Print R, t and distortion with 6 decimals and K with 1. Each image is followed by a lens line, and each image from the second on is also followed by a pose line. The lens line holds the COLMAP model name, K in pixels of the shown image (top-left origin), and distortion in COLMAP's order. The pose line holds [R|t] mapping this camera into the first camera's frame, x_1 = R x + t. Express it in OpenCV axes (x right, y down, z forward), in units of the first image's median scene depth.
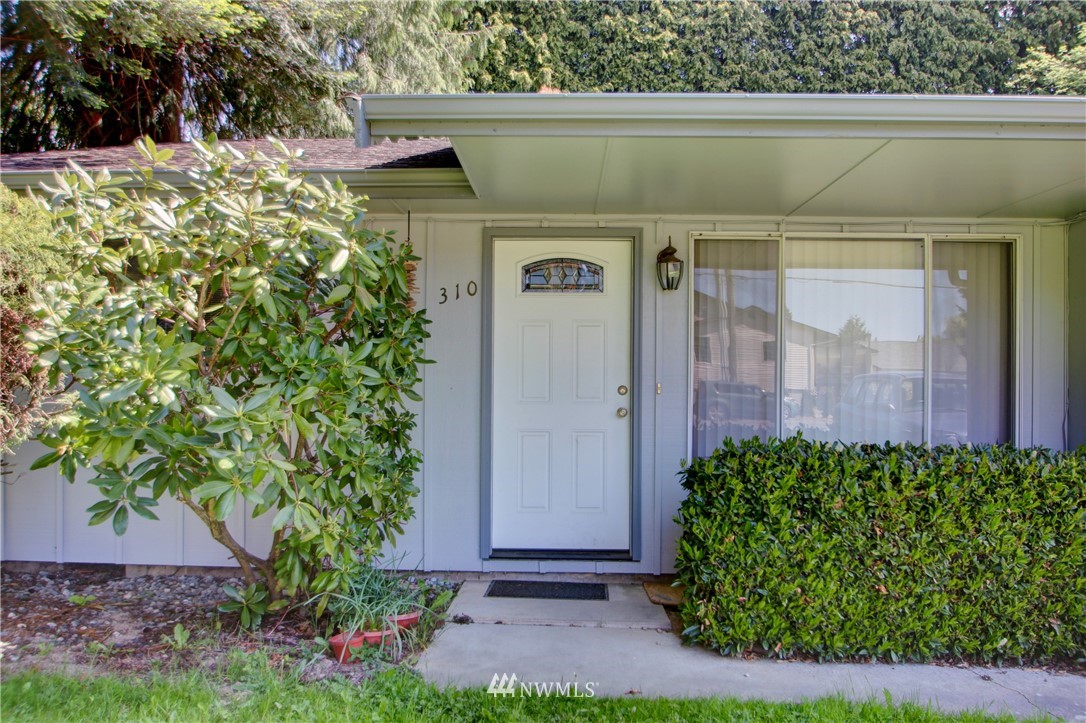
lens RADIAL K [[884.1, 0, 543.0], [0, 884.1, 361.5], [0, 0, 1]] dist [-0.011094, -0.007434]
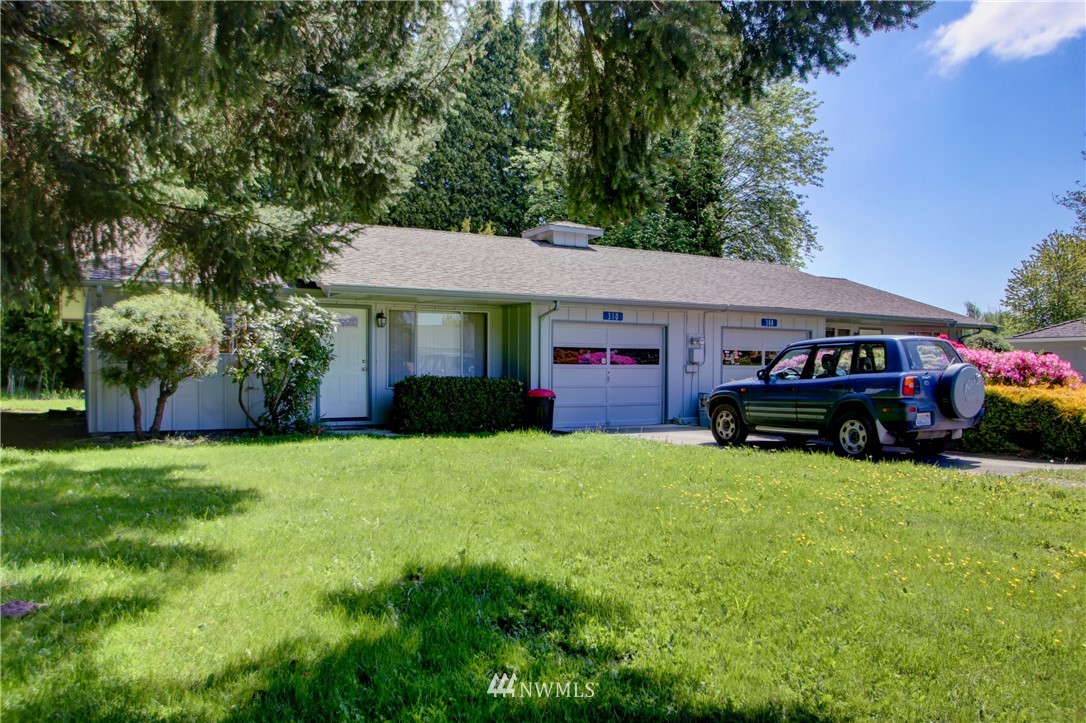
lens RADIAL K [[884.1, 0, 543.0], [0, 884.1, 361.5], [0, 0, 1]] dist [-0.011094, -0.007434]
pose [[0.869453, -0.002523, 0.494009, -0.171788], [-0.009709, 0.999707, 0.022194, -0.007622], [-0.493920, -0.024093, 0.869173, -0.371555]]
